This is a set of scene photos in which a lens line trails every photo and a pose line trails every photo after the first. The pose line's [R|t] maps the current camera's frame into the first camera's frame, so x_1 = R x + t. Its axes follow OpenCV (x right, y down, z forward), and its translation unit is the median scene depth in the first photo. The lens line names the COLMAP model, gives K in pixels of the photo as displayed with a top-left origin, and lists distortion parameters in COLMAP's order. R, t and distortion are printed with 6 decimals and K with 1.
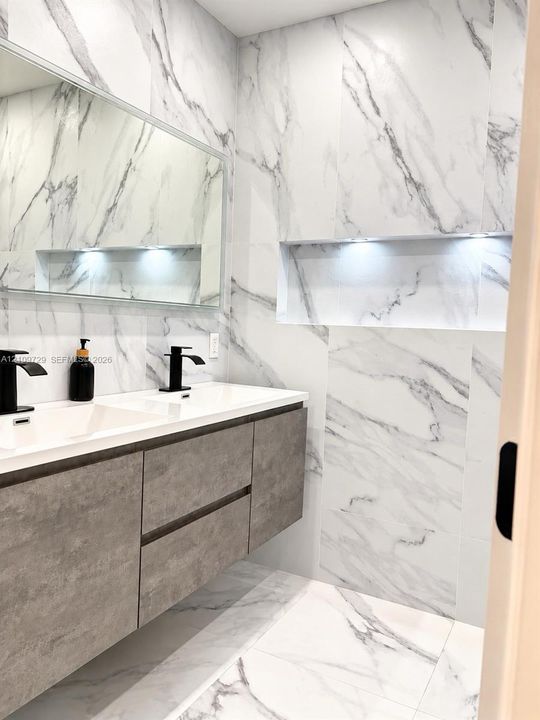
lens RADIAL K [[538.6, 0, 270.0], [0, 538.6, 360.0], [0, 0, 1]] dist [0.002271, 0.003247]
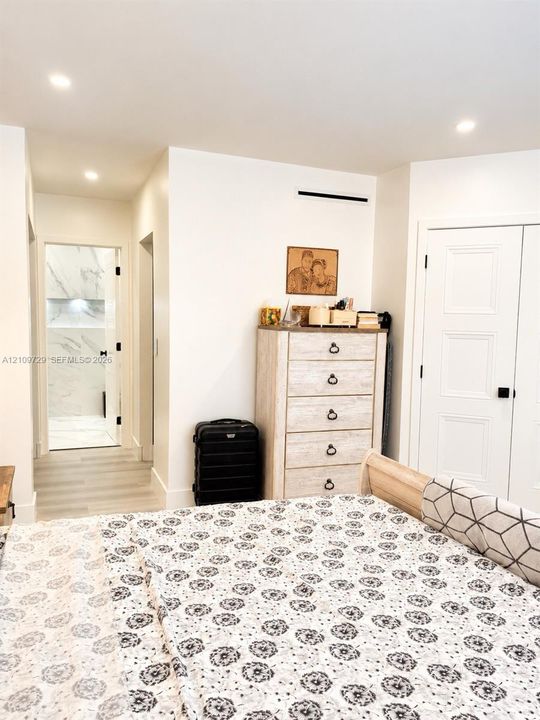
lens RADIAL K [[538.6, 0, 270.0], [0, 538.6, 360.0], [0, 0, 1]] dist [0.002271, 0.003247]
pose [[0.633461, -0.092854, 0.768183, -1.410993], [0.055646, 0.995670, 0.074464, -0.037351], [-0.771771, -0.004424, 0.635885, -1.961348]]
